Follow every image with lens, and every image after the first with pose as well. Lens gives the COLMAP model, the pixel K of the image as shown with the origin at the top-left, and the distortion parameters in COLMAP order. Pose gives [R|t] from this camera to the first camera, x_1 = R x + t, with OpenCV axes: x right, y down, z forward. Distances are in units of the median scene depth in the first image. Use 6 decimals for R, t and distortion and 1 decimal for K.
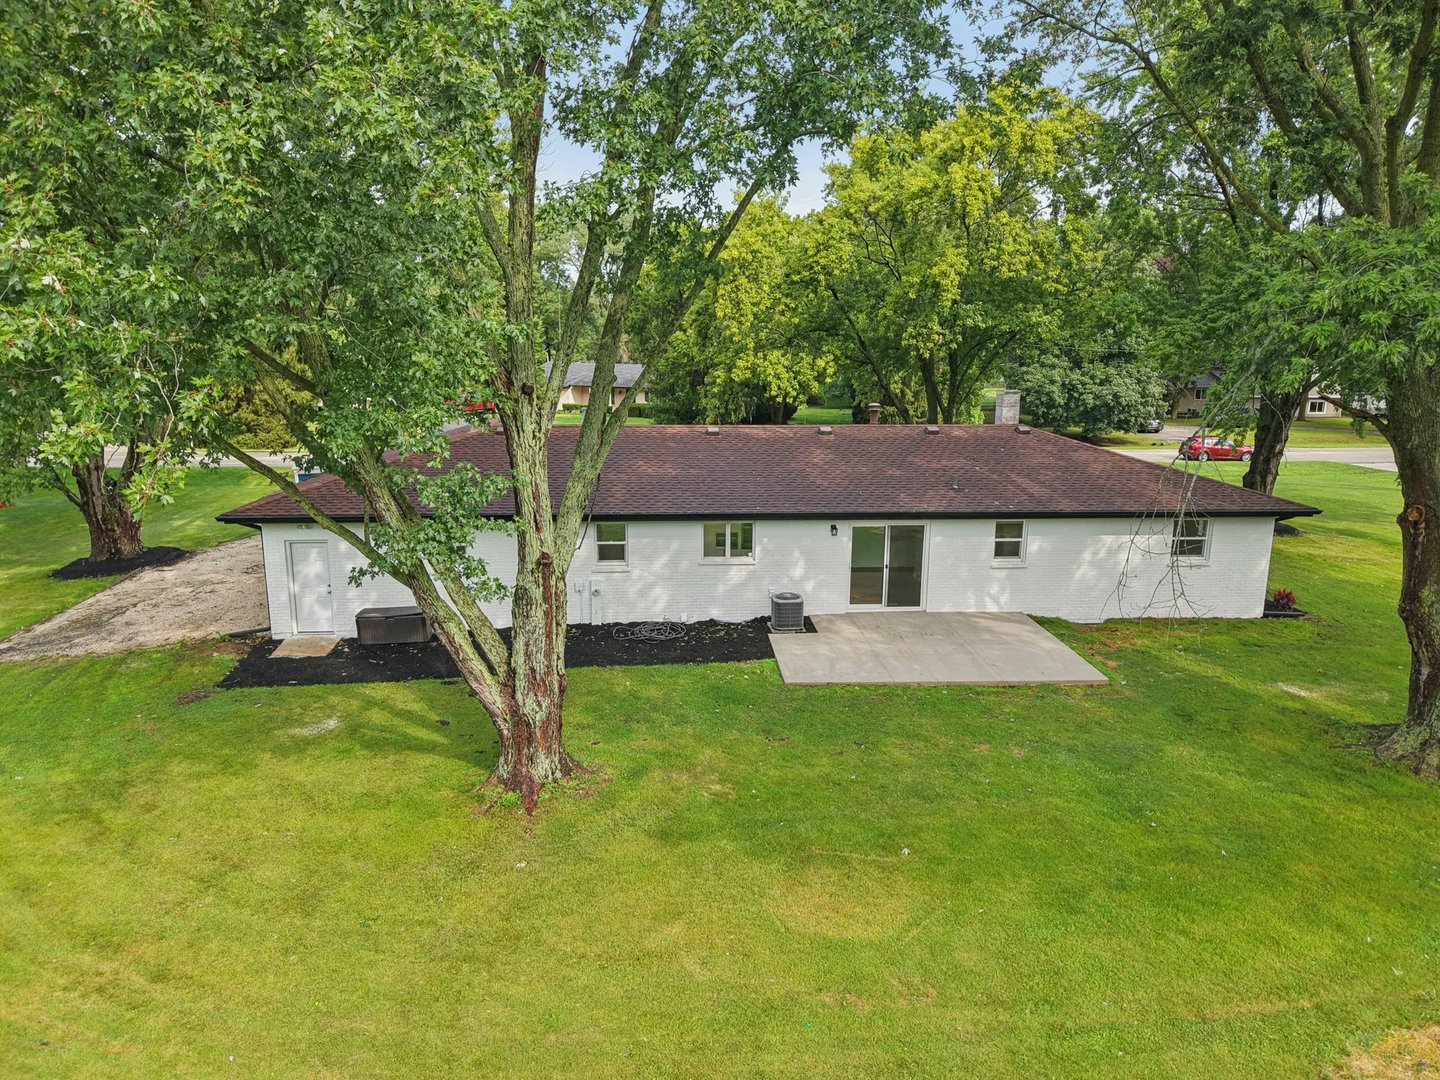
lens RADIAL K [[997.1, 0, 588.5], [0, 997.1, 574.3], [0, 0, 1]] dist [0.018290, -0.006543]
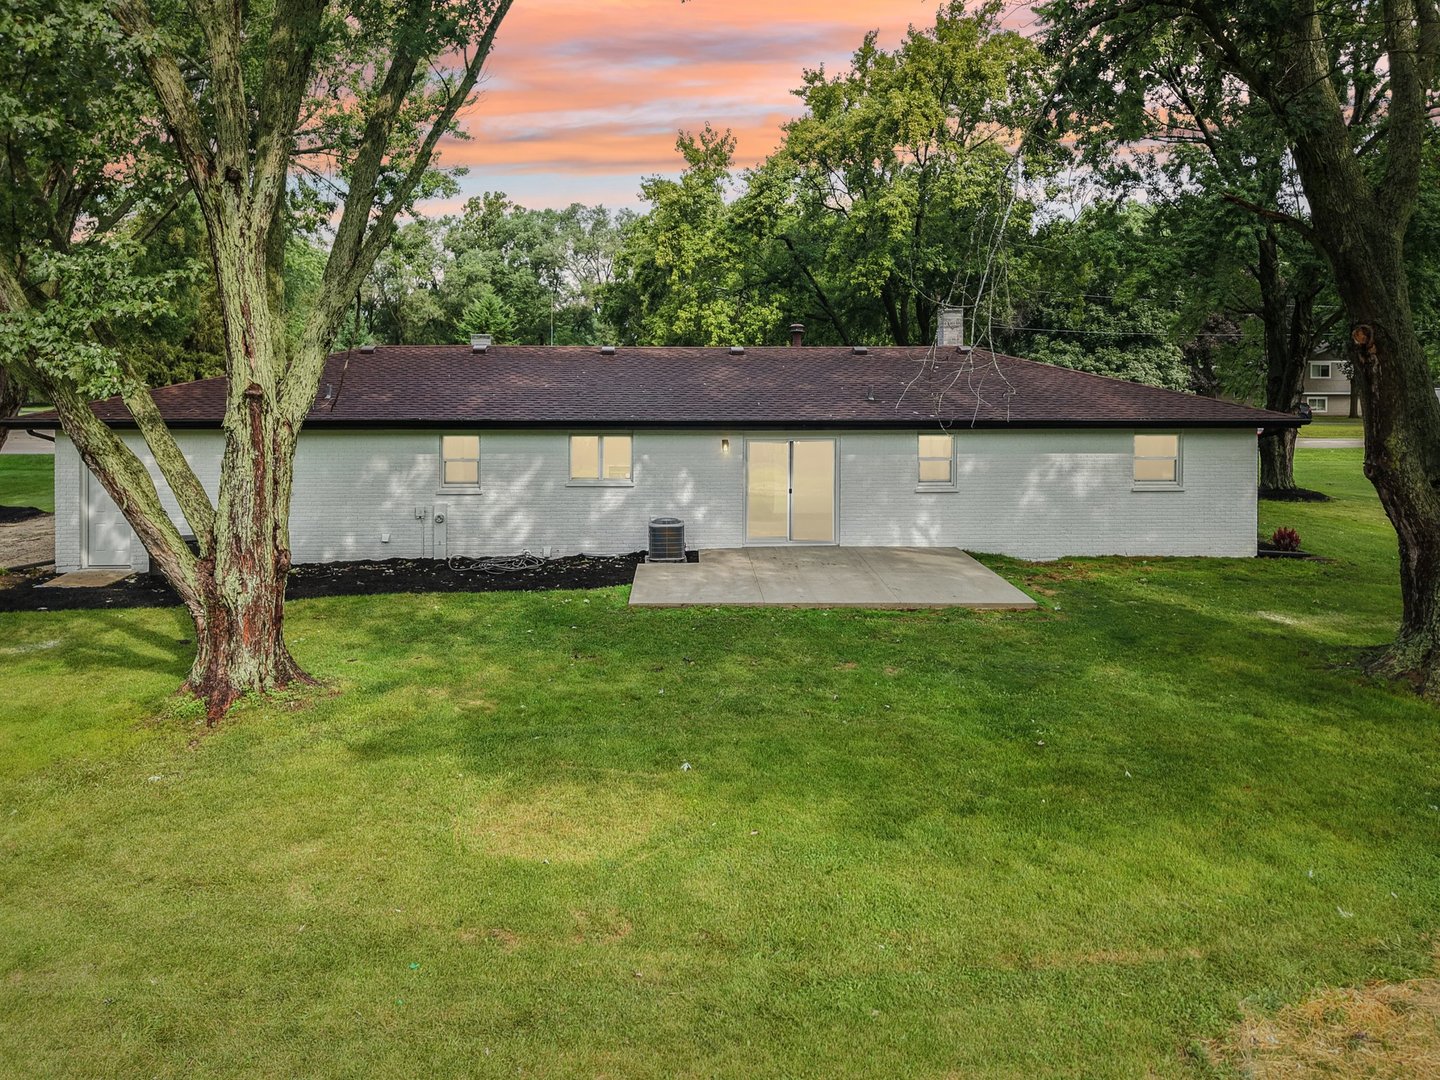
lens RADIAL K [[981.9, 0, 745.0], [0, 981.9, 540.7], [0, 0, 1]] dist [0.019339, -0.006979]
pose [[0.999358, 0.009331, -0.034599, 0.345039], [-0.015887, 0.980801, -0.194362, 0.228643], [0.032121, 0.194787, 0.980320, 0.249609]]
